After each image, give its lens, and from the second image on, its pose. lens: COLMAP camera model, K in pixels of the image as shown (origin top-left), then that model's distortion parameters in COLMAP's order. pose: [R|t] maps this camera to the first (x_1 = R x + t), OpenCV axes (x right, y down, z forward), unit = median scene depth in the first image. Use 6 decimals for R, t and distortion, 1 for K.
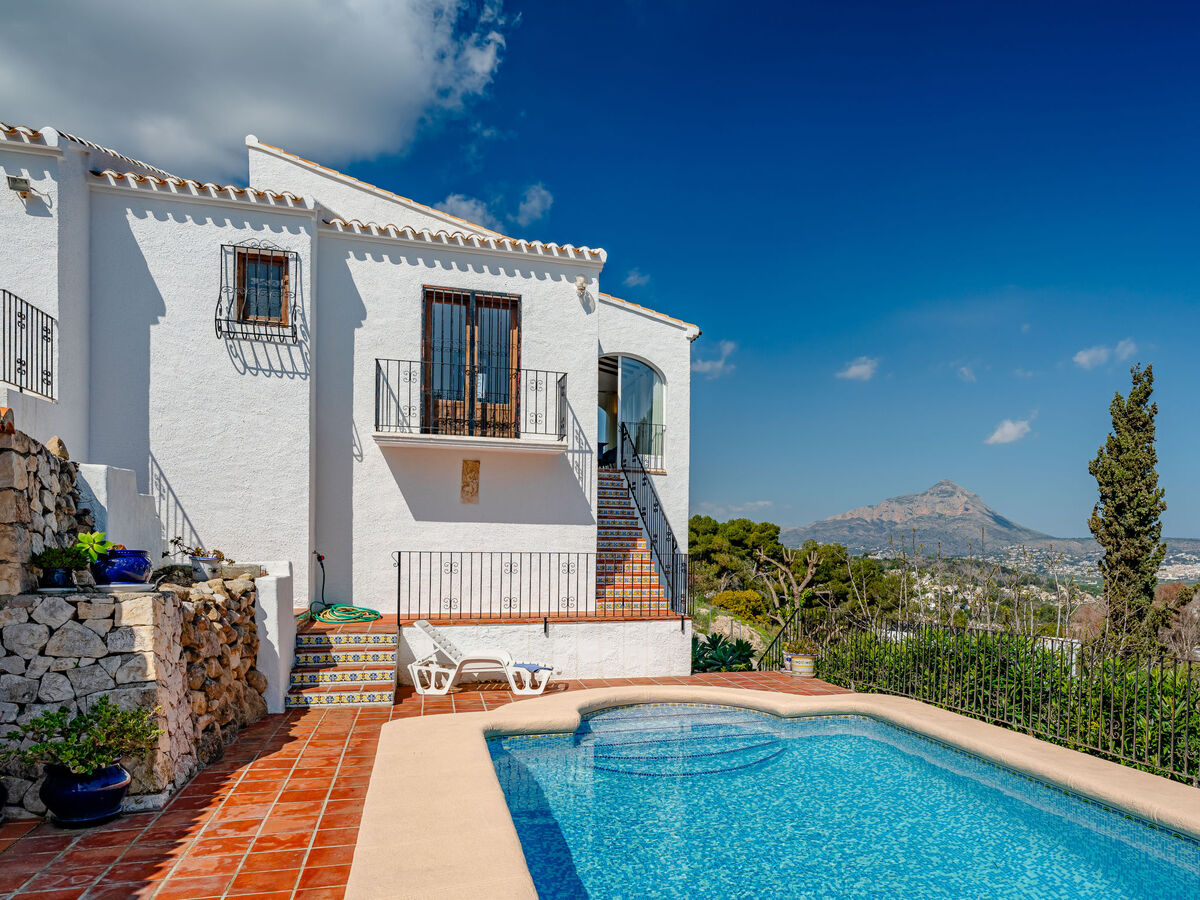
lens RADIAL K [[884.9, 0, 740.3], [0, 884.9, 560.6], [0, 0, 1]] dist [-0.011124, 0.006123]
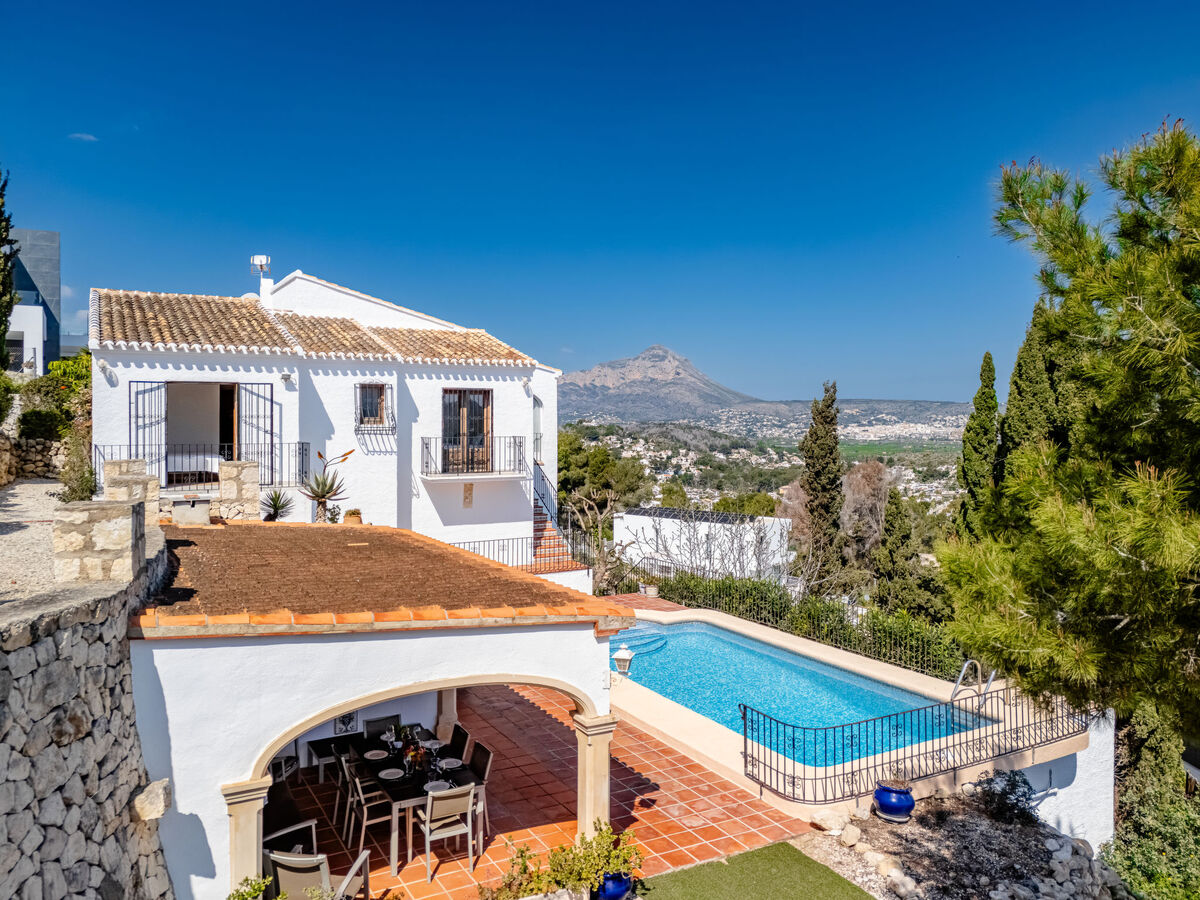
lens RADIAL K [[903.9, 0, 597.5], [0, 903.9, 413.0], [0, 0, 1]] dist [0.068017, -0.110721]
pose [[0.987034, -0.012974, 0.159986, -0.356674], [0.015621, 0.999761, -0.015300, -0.237051], [-0.159749, 0.017601, 0.987001, -0.888971]]
